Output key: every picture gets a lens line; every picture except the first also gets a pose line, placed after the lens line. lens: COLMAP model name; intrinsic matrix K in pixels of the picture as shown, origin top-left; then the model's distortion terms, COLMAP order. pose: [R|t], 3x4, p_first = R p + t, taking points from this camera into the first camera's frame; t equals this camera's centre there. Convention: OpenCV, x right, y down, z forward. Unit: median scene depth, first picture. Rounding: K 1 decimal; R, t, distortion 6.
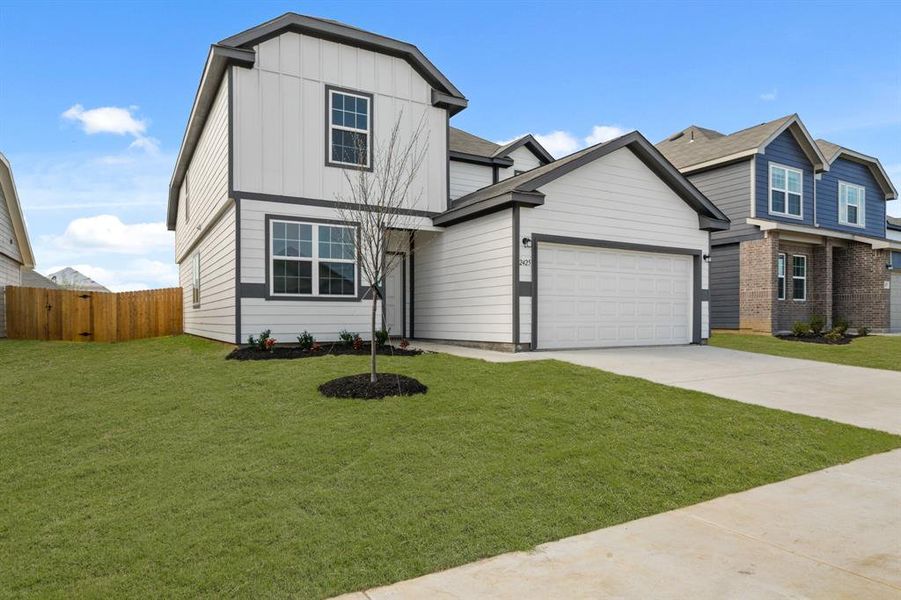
lens RADIAL K [[588.6, 0, 452.0], [0, 588.6, 310.9], [0, 0, 1]] dist [-0.000780, -0.000608]
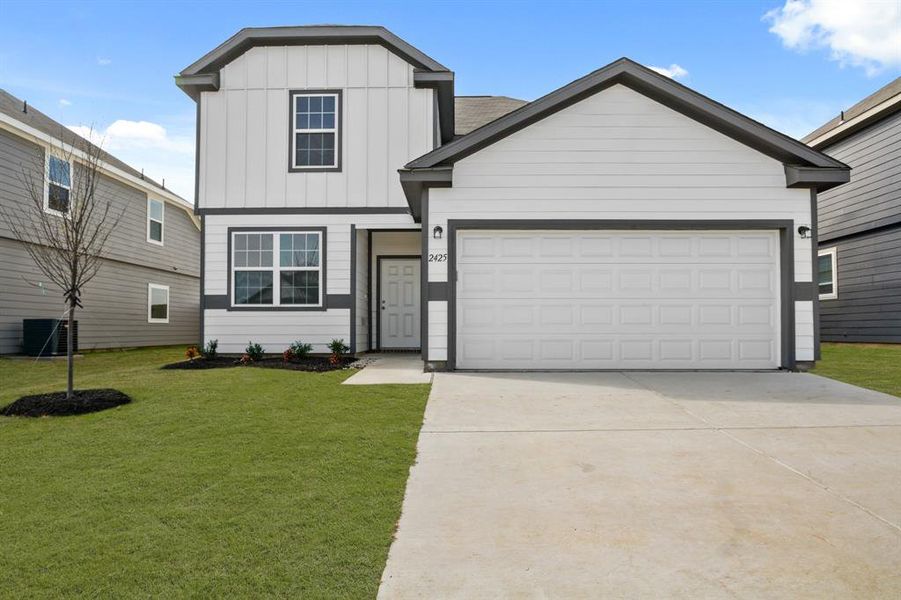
lens RADIAL K [[579.7, 0, 450.5], [0, 579.7, 300.0], [0, 0, 1]] dist [-0.003621, -0.001921]
pose [[0.845660, -0.026300, -0.533073, 0.522978], [0.007424, 0.999268, -0.037524, 0.003149], [0.533670, 0.027775, 0.845237, 0.339672]]
